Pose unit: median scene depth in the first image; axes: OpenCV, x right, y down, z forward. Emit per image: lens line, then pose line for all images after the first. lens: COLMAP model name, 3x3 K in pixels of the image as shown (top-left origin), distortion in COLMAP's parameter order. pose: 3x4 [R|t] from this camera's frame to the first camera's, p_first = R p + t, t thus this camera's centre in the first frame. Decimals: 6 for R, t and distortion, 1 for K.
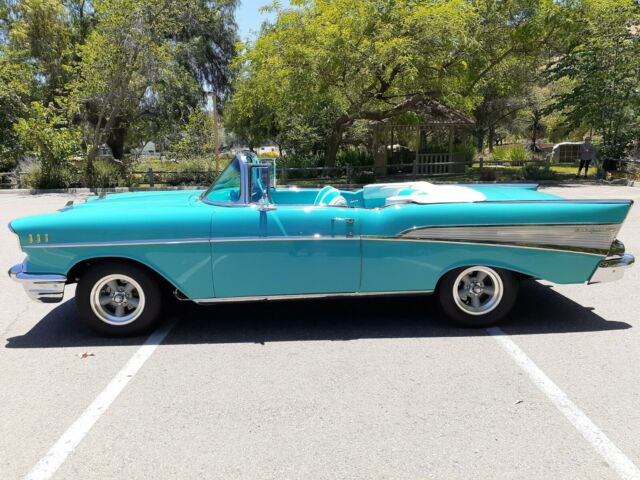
lens RADIAL K [[546.8, 0, 320.0], [0, 546.8, 240.0], [0, 0, 1]] dist [-0.012274, 0.006345]
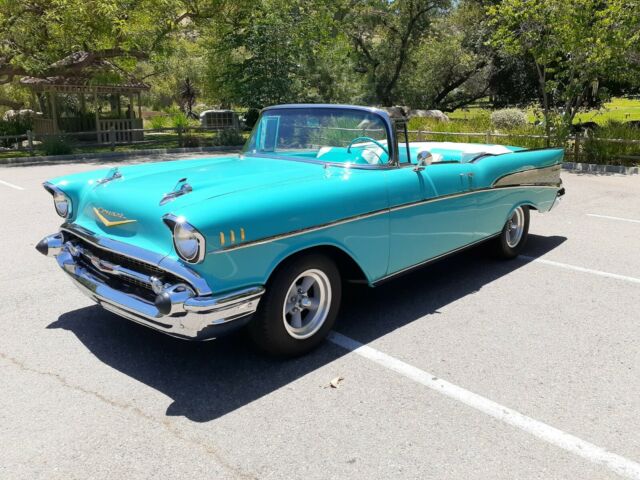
lens RADIAL K [[546.8, 0, 320.0], [0, 546.8, 240.0], [0, 0, 1]] dist [-0.012274, 0.006345]
pose [[0.682063, -0.148969, 0.715960, -0.867553], [0.111303, 0.988773, 0.099699, -0.047339], [-0.722773, 0.011688, 0.690986, 0.478458]]
